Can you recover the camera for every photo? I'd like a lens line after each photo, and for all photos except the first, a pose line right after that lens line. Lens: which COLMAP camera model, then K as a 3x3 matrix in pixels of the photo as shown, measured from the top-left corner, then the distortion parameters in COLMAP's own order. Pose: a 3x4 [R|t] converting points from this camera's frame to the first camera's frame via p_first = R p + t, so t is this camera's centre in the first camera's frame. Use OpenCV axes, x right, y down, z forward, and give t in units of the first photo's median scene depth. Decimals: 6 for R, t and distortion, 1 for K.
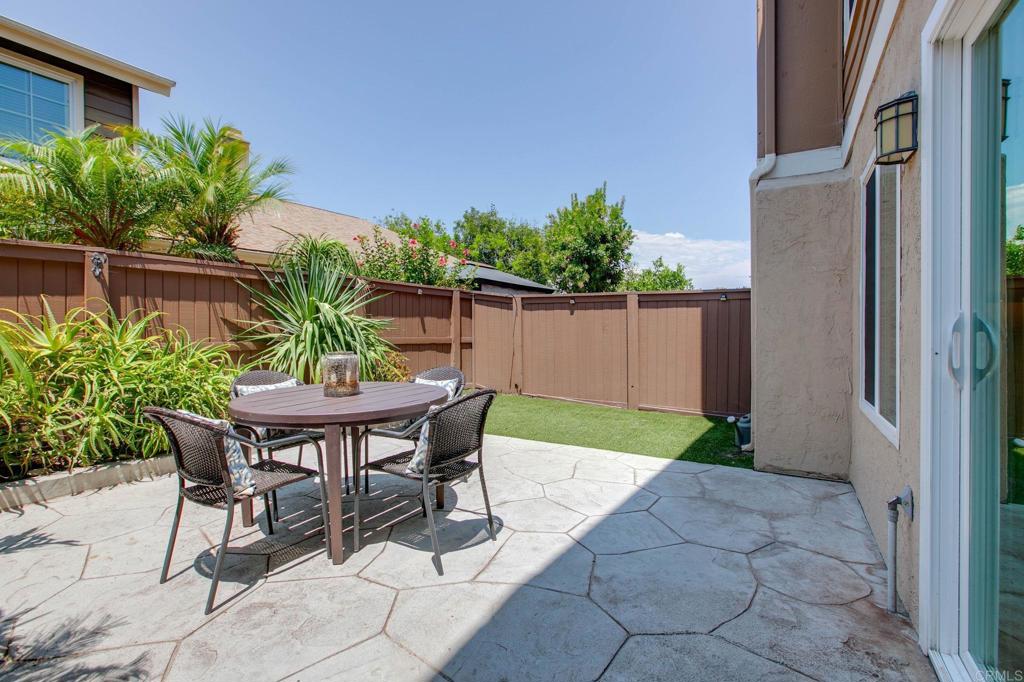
lens RADIAL K [[466.6, 0, 516.6], [0, 466.6, 338.4], [0, 0, 1]] dist [-0.000794, 0.000240]
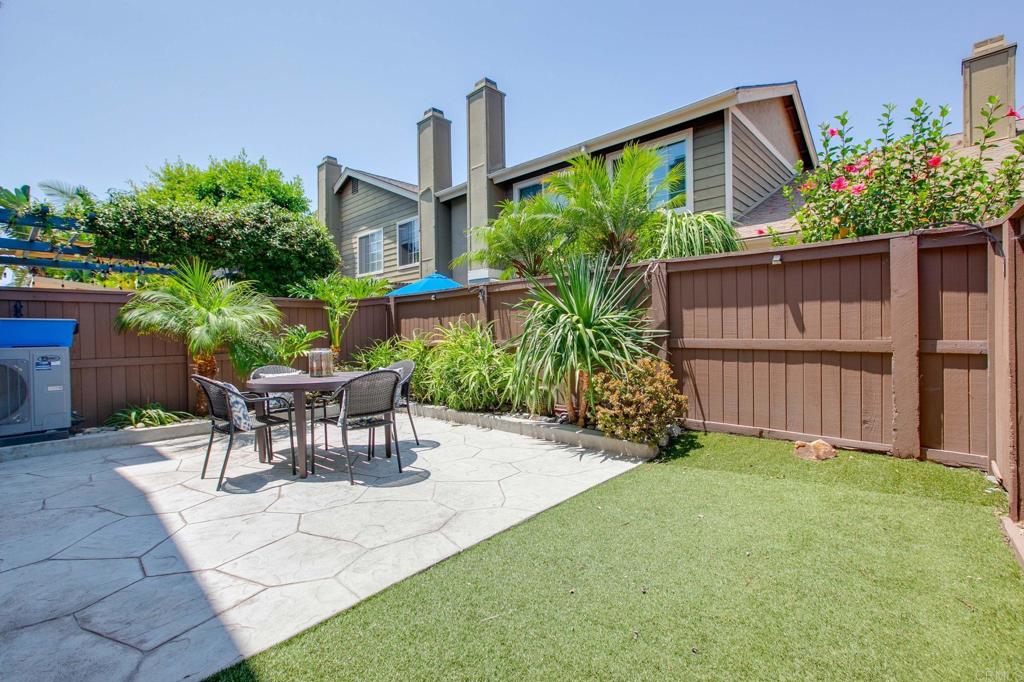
lens RADIAL K [[466.6, 0, 516.6], [0, 466.6, 338.4], [0, 0, 1]] dist [-0.000794, 0.000240]
pose [[-0.192741, 0.016875, -0.981105, 0.893174], [-0.002363, 0.999841, 0.017661, -0.027145], [0.981247, 0.005722, -0.192671, 1.707828]]
